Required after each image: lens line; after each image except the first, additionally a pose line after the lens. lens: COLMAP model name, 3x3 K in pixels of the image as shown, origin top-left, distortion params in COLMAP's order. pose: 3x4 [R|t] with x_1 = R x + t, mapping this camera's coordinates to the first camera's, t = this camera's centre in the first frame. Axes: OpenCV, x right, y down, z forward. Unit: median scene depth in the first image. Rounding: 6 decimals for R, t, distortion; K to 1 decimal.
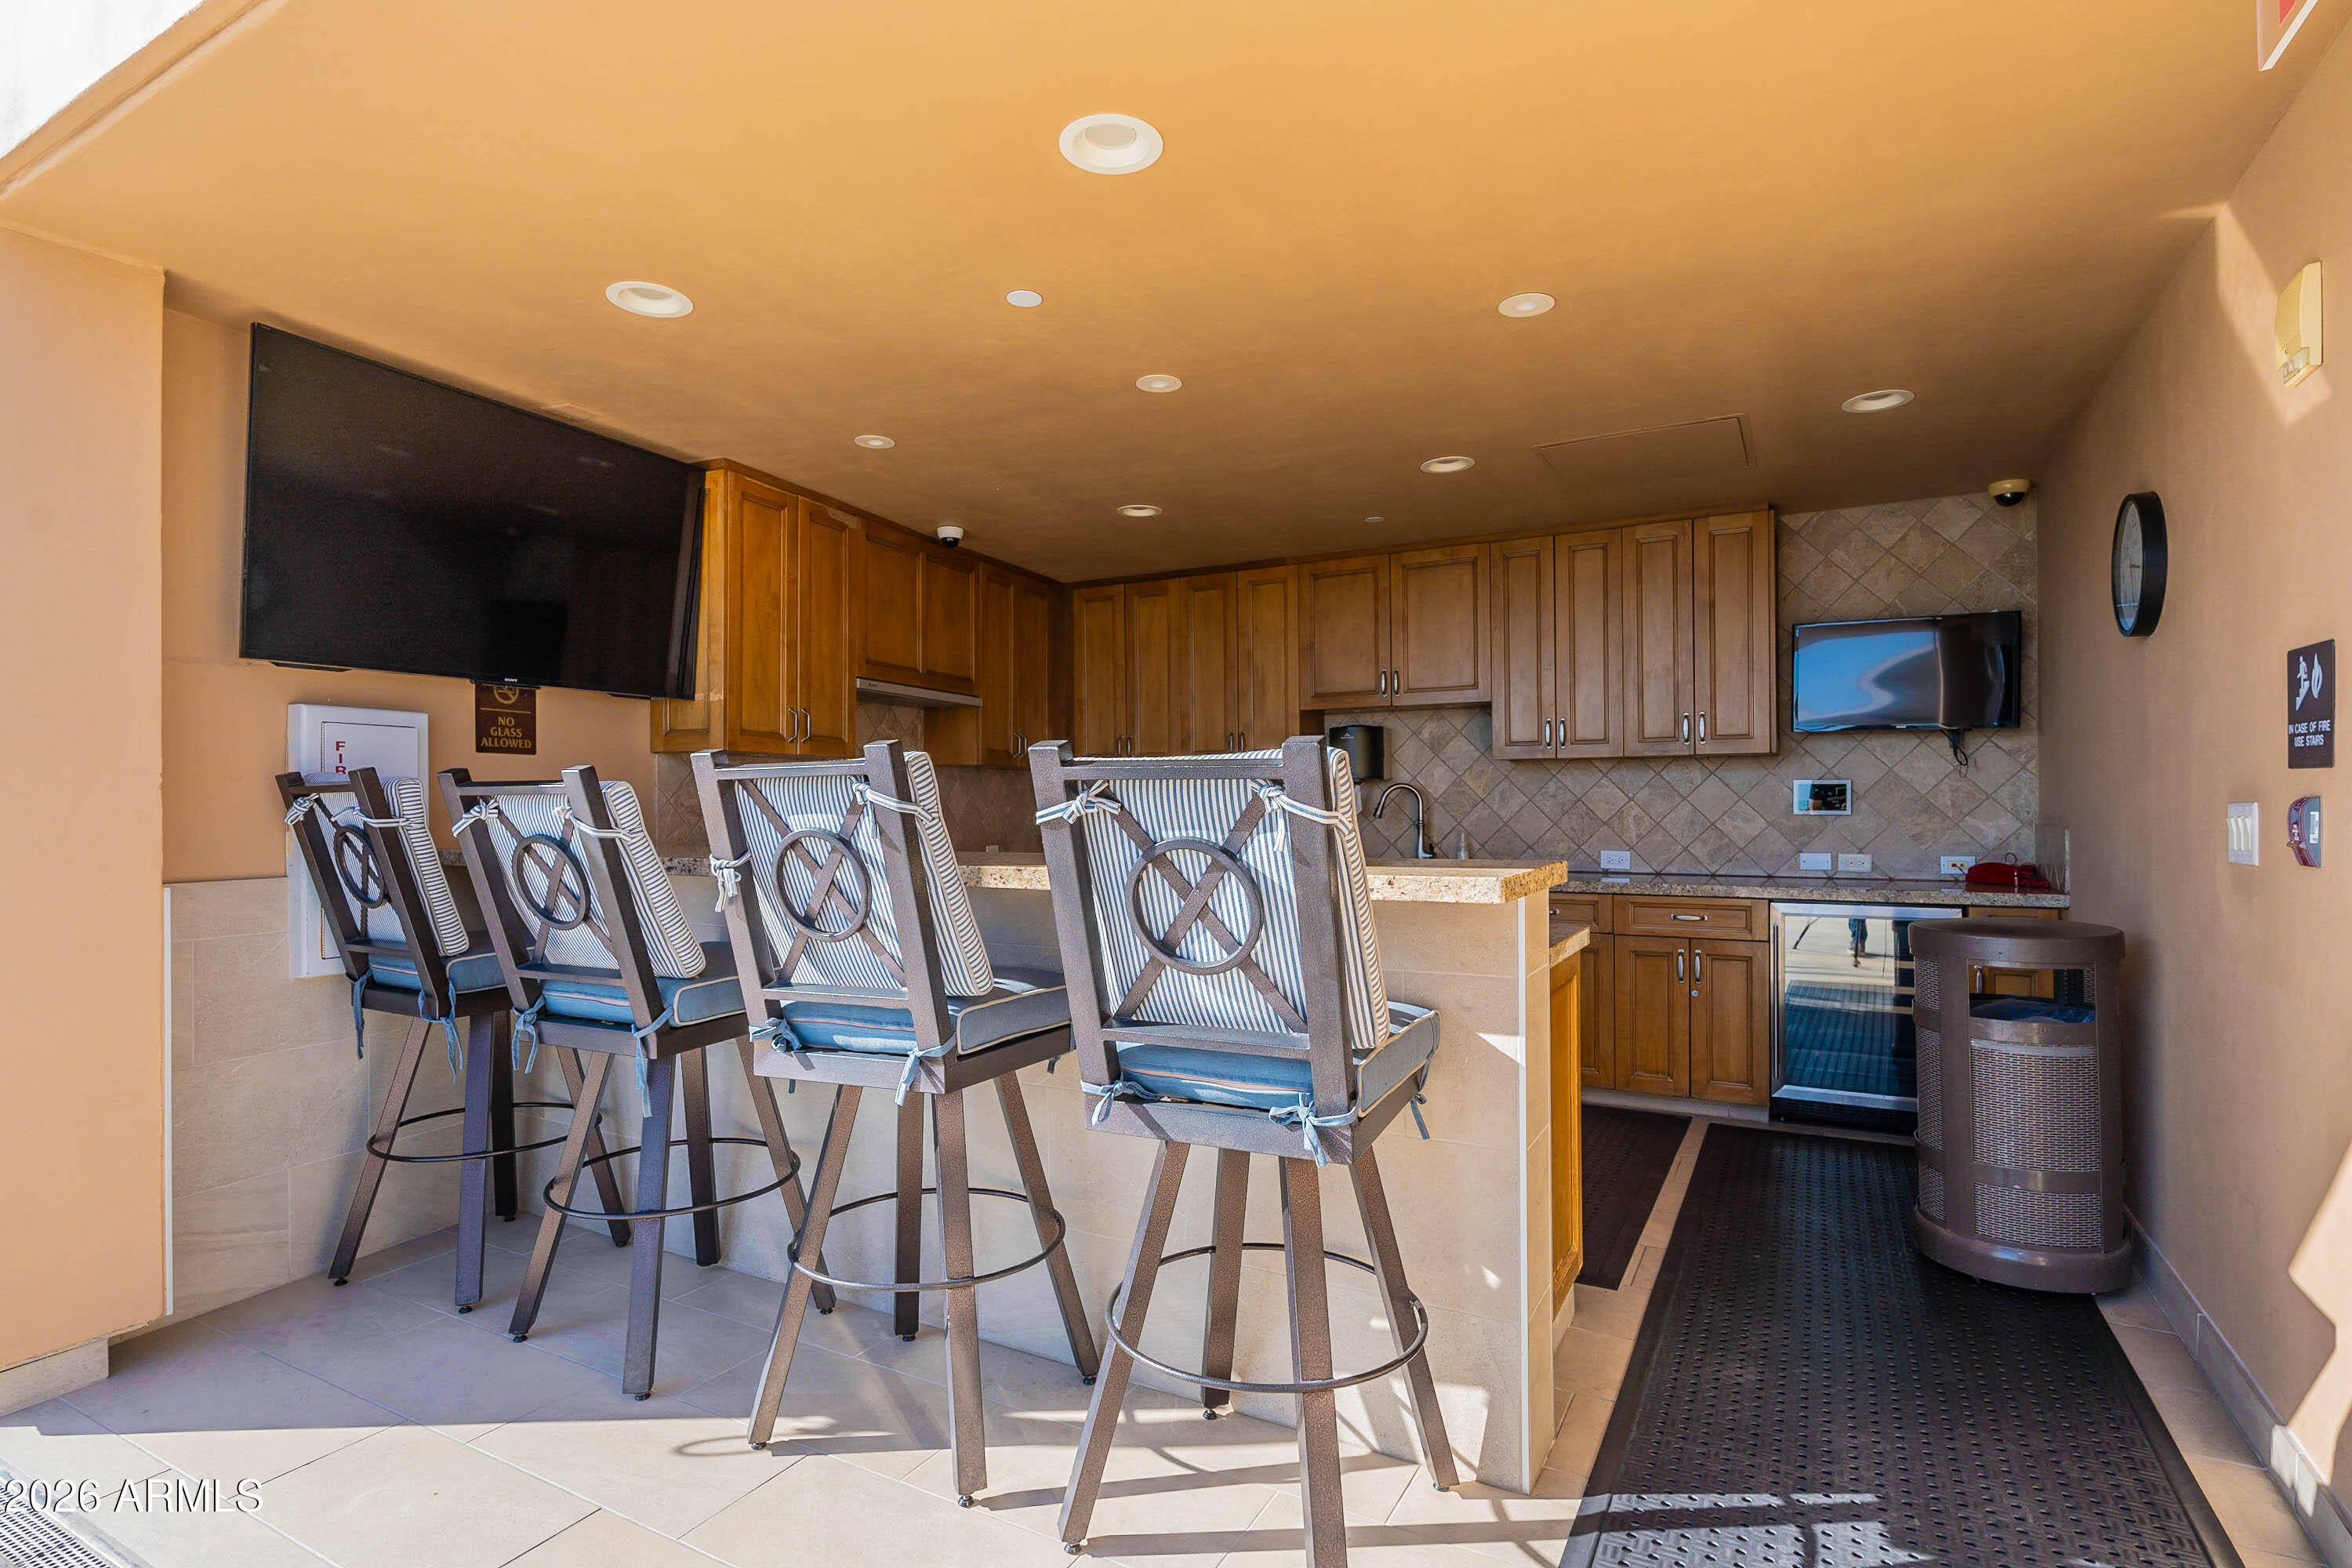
lens RADIAL K [[1158.2, 0, 1180.2], [0, 1158.2, 797.2], [0, 0, 1]] dist [0.000438, -0.000329]
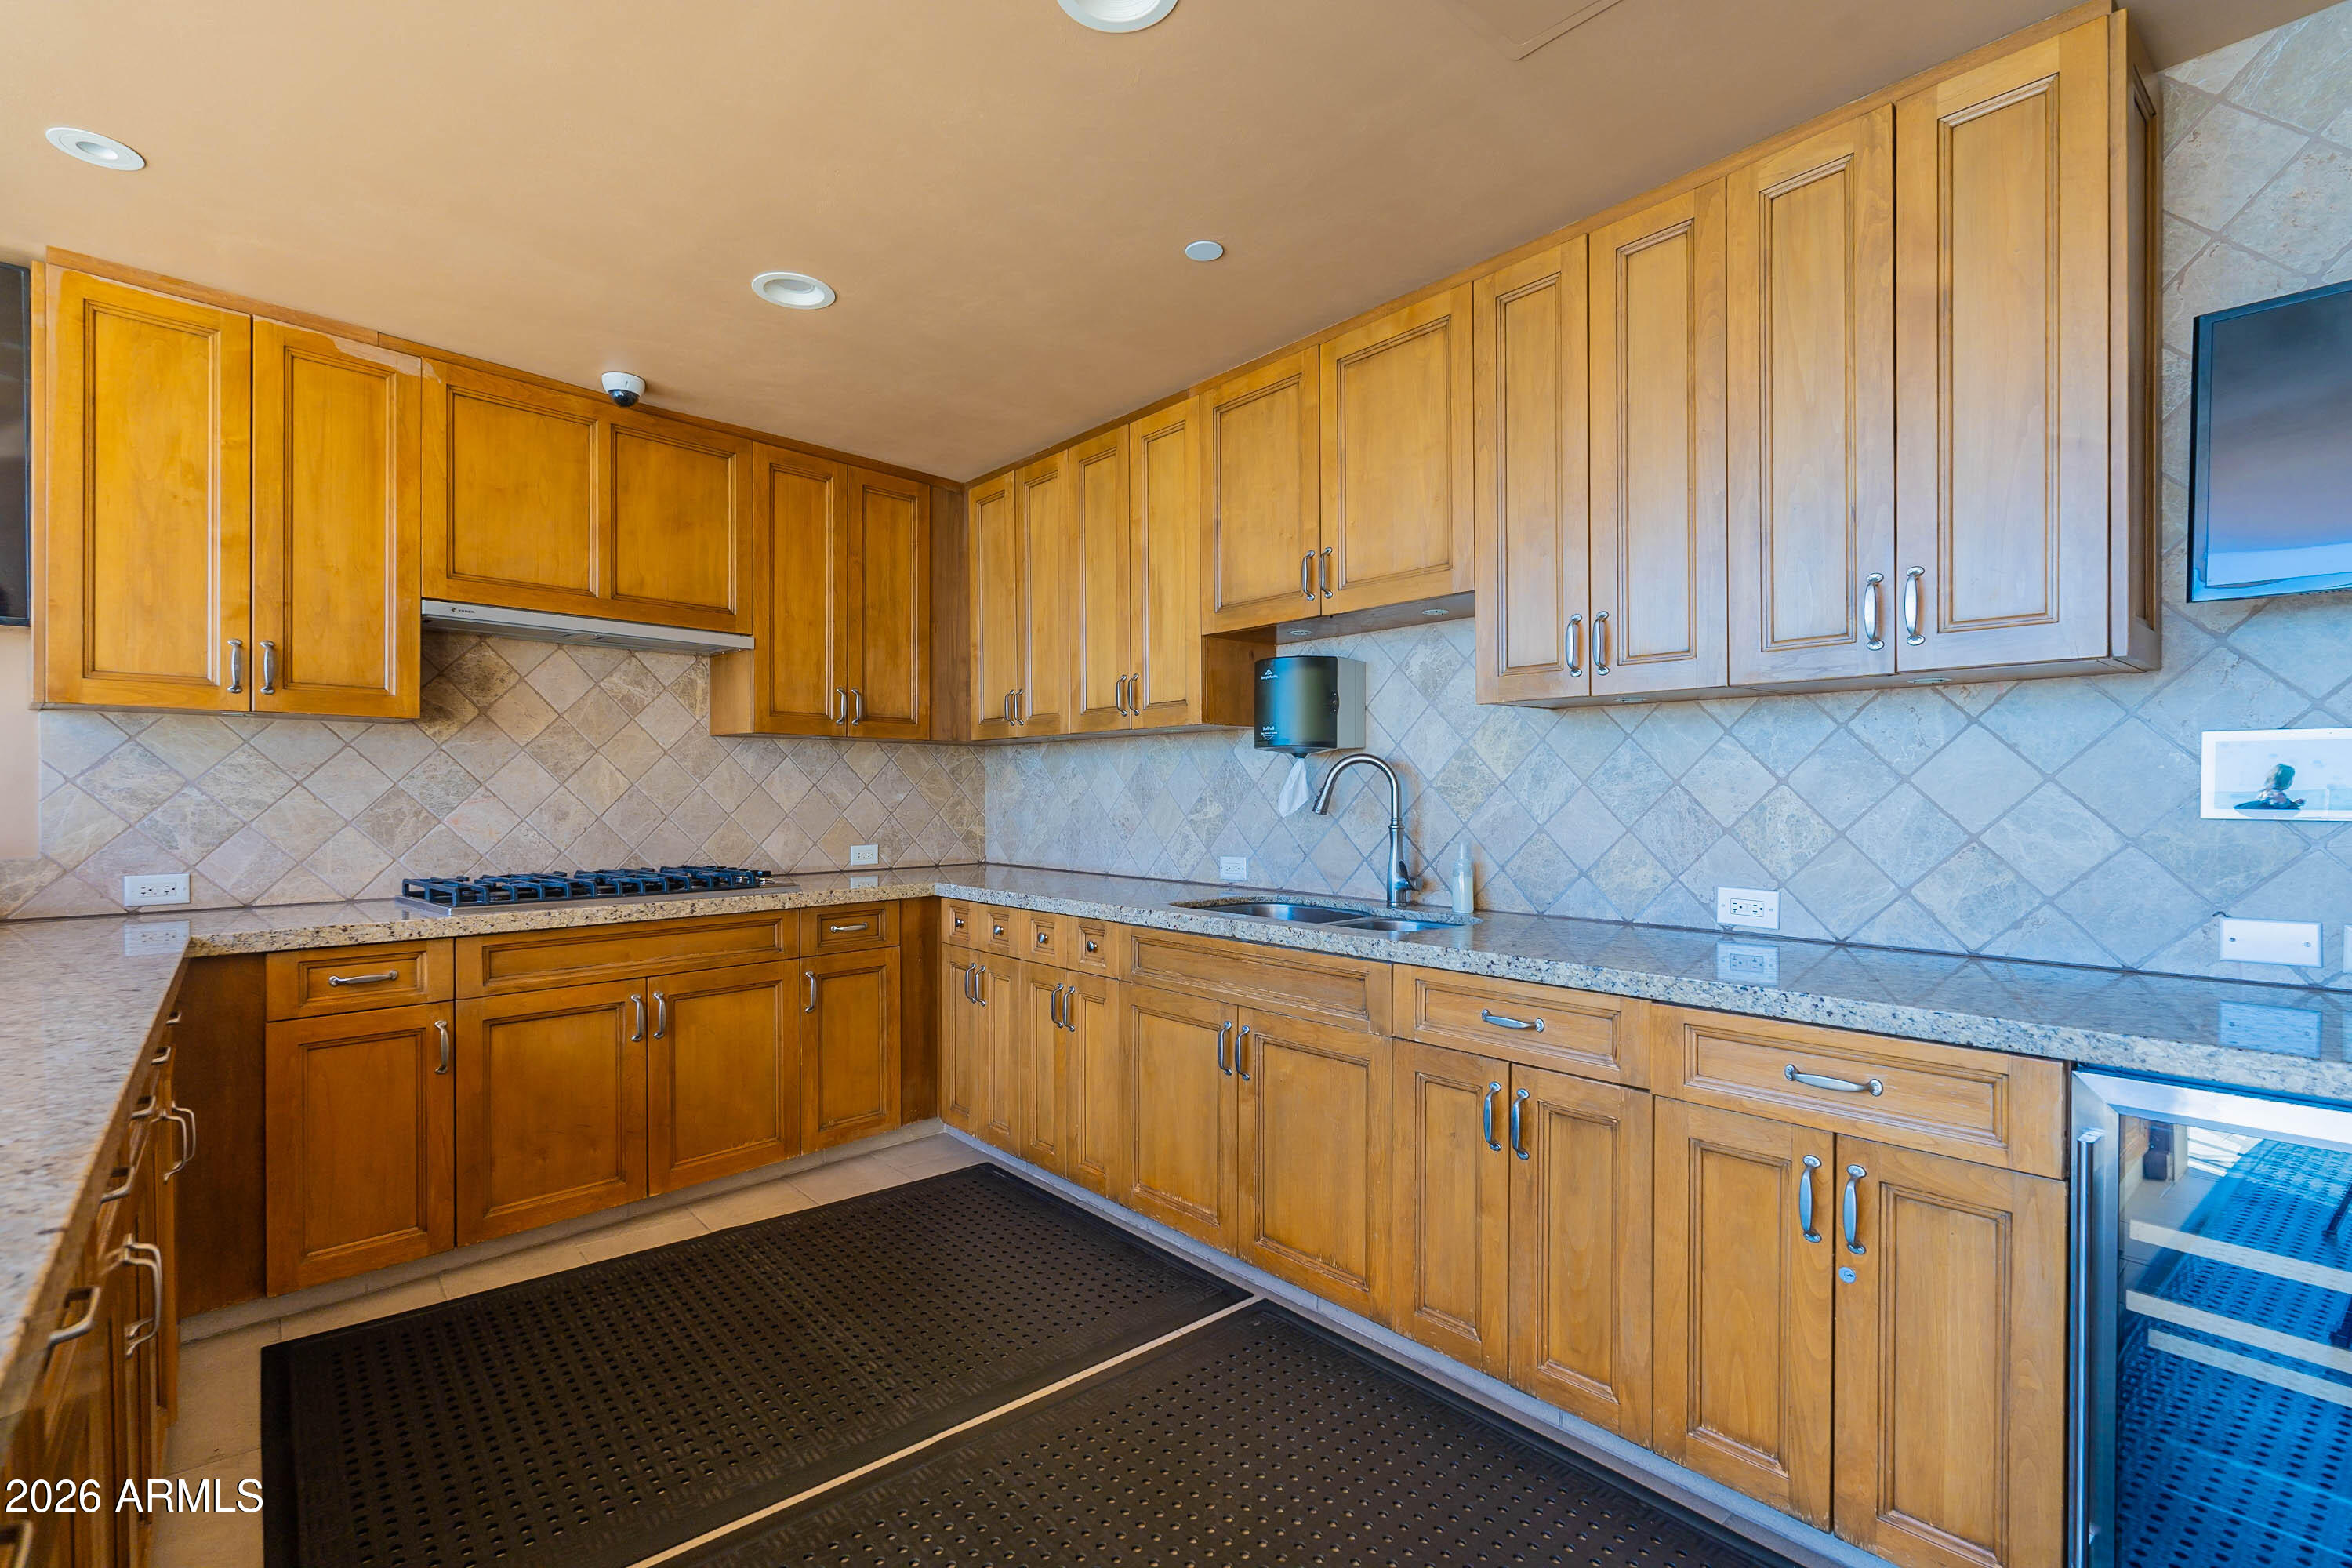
lens RADIAL K [[1072.0, 0, 1170.7], [0, 1072.0, 798.1], [0, 0, 1]] dist [-0.004055, -0.000095]
pose [[0.938879, 0.005493, -0.344203, 0.330017], [-0.000939, 0.999910, 0.013395, 0.003332], [0.344246, -0.012253, 0.938800, 0.545586]]
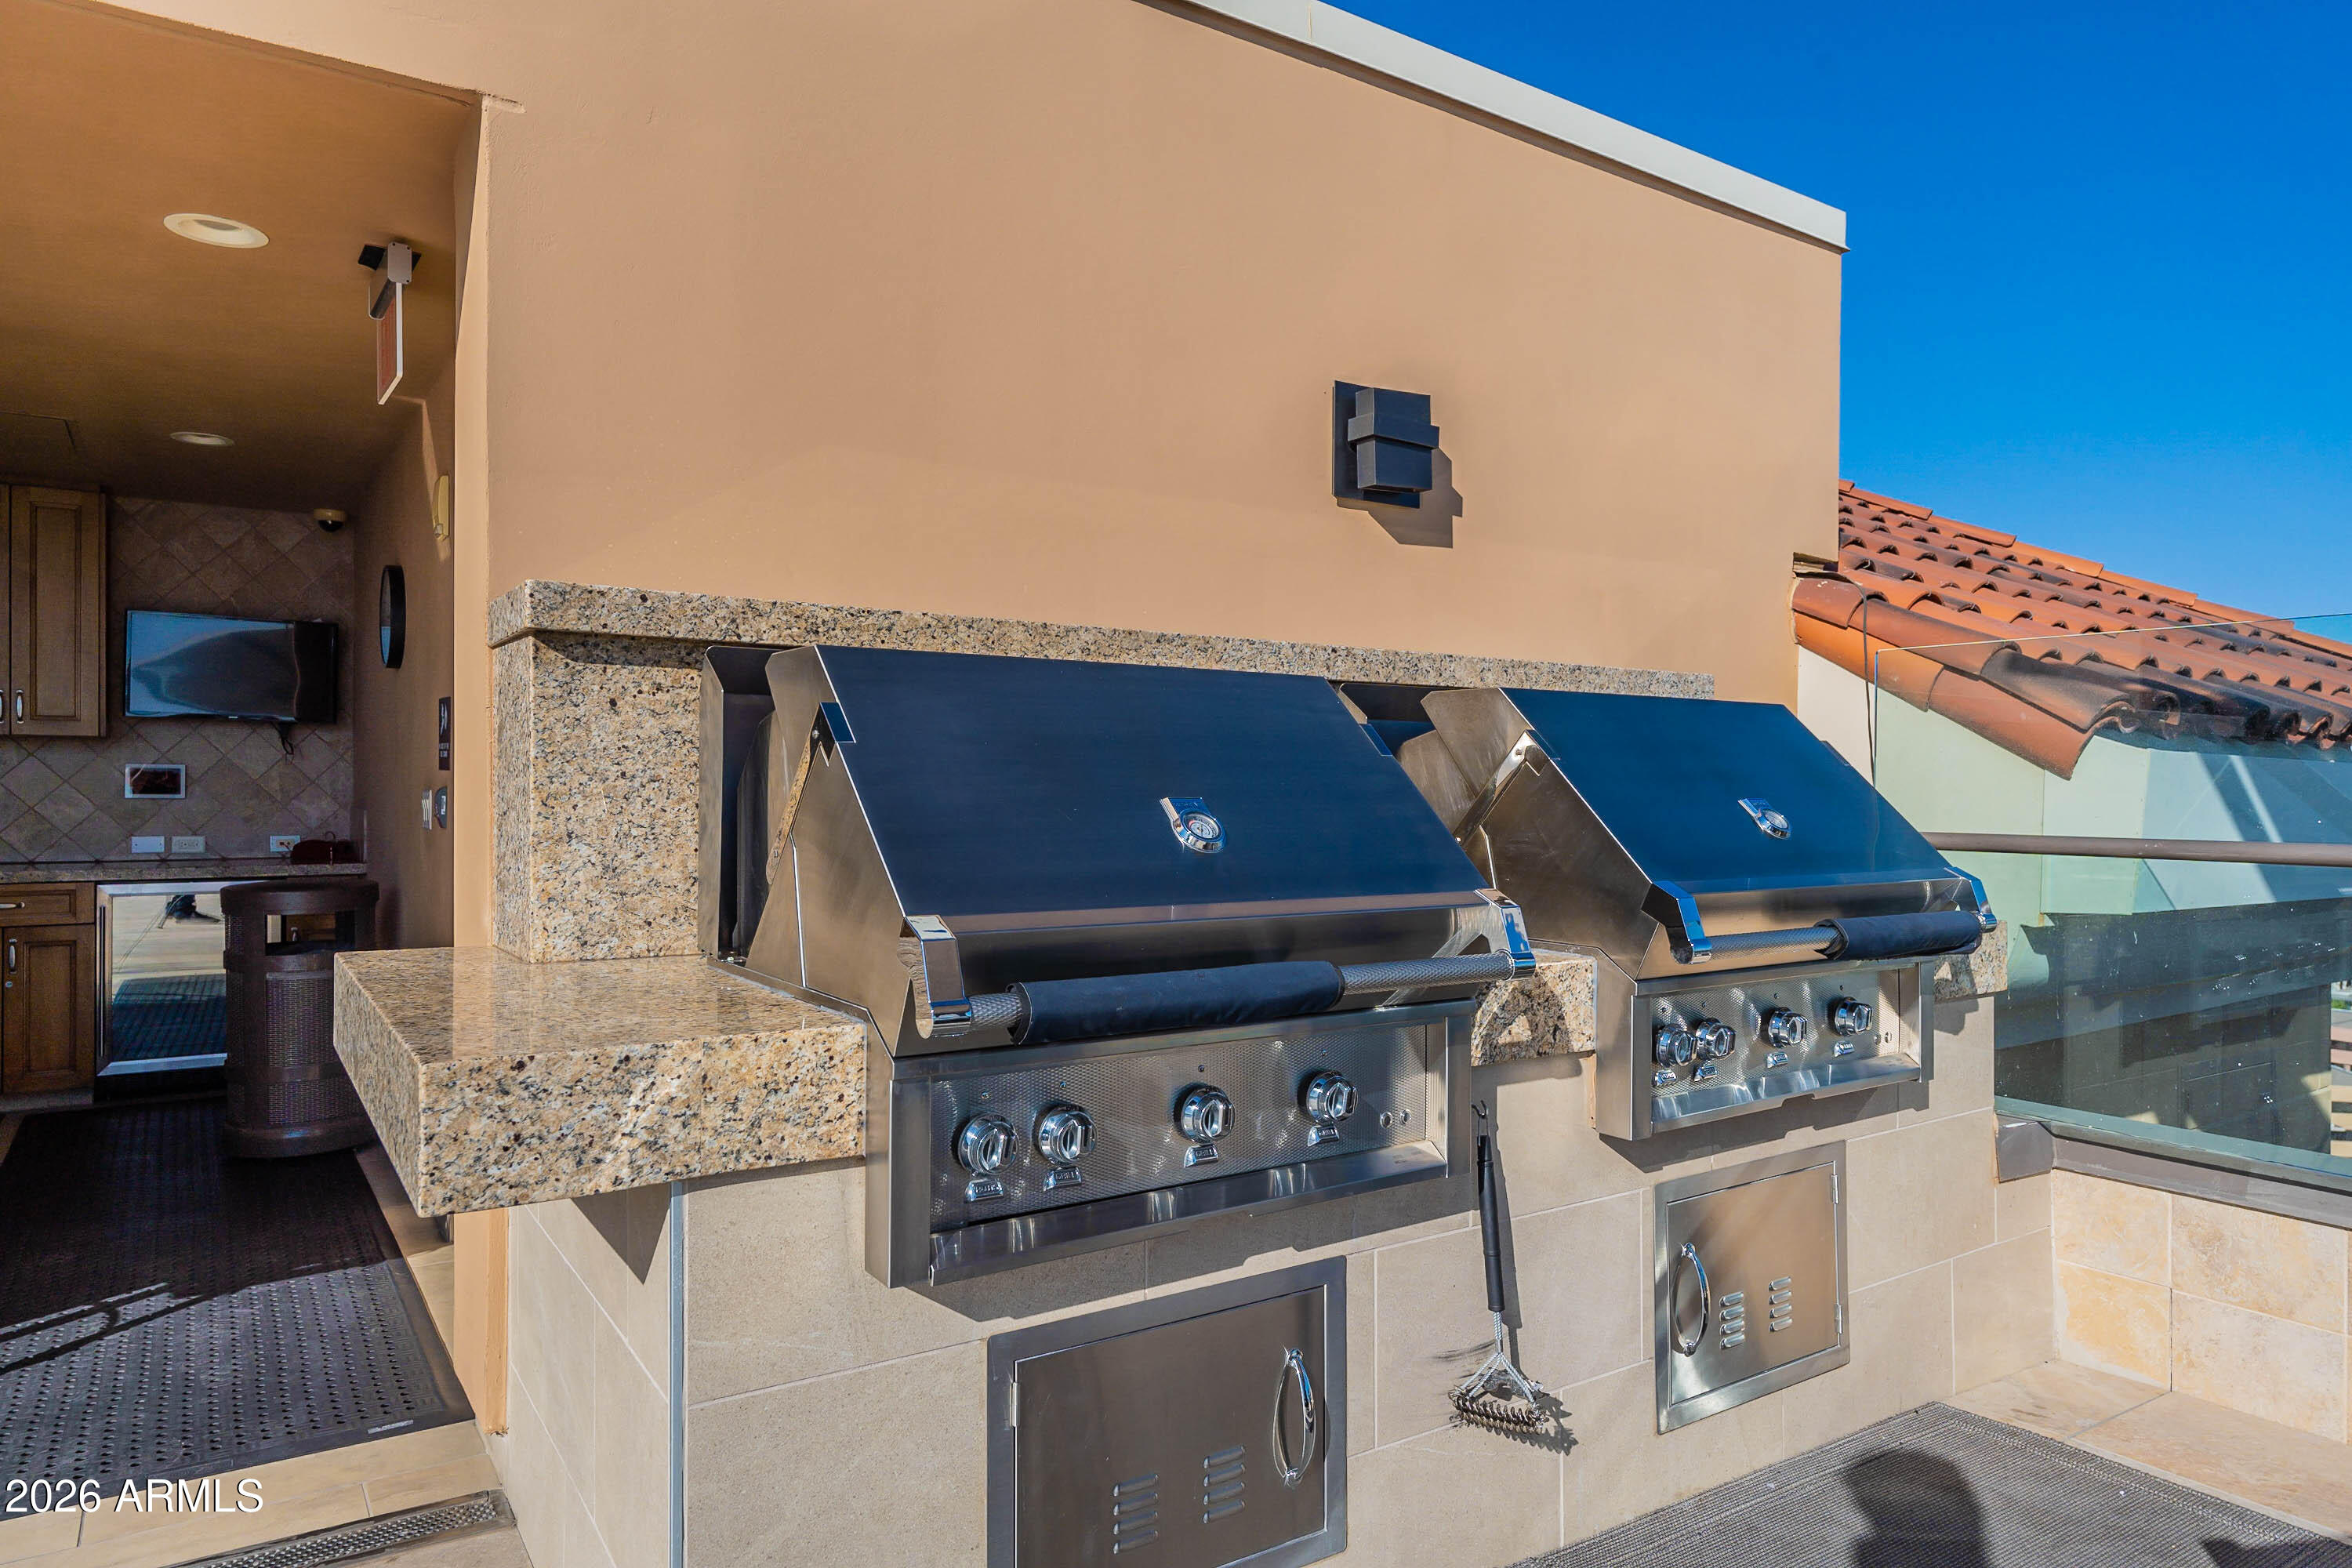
lens RADIAL K [[1445.8, 0, 1179.7], [0, 1445.8, 792.8], [0, 0, 1]] dist [-0.000005, -0.001706]
pose [[0.448059, 0.002710, 0.894000, -0.179699], [-0.011962, 0.999924, 0.002964, -0.004366], [-0.893924, -0.012022, 0.448057, -0.376977]]
